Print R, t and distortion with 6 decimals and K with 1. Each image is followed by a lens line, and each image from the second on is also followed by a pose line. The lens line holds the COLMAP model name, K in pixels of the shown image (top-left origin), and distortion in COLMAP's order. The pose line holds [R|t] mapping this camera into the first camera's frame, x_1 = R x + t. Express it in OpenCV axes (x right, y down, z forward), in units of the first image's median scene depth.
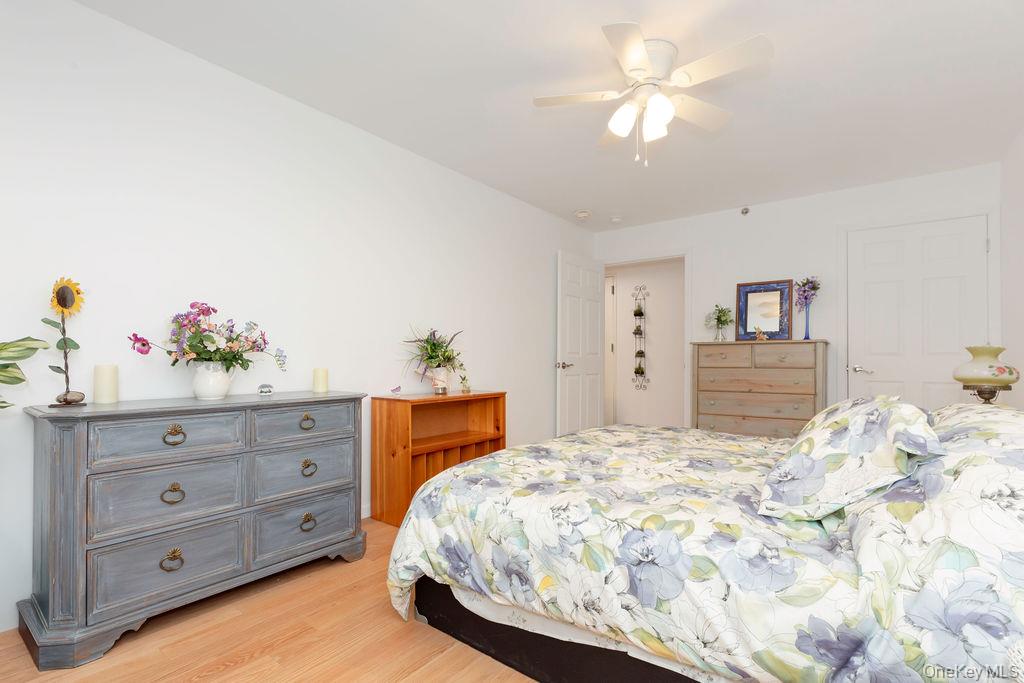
lens RADIAL K [[454.2, 0, 505.0], [0, 454.2, 350.2], [0, 0, 1]] dist [0.001997, 0.000387]
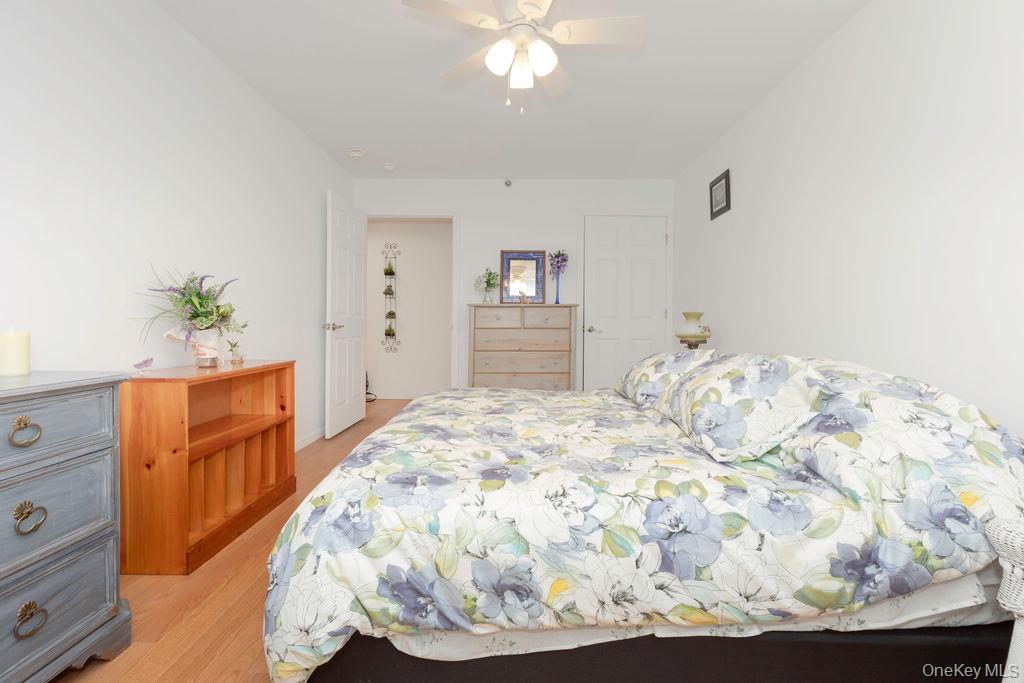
lens RADIAL K [[466.3, 0, 483.7], [0, 466.3, 324.4], [0, 0, 1]] dist [0.004600, 0.000620]
pose [[0.814559, 0.001575, 0.580078, -0.427441], [-0.017131, 0.999625, 0.021342, 0.015519], [-0.579827, -0.027322, 0.814281, 0.336973]]
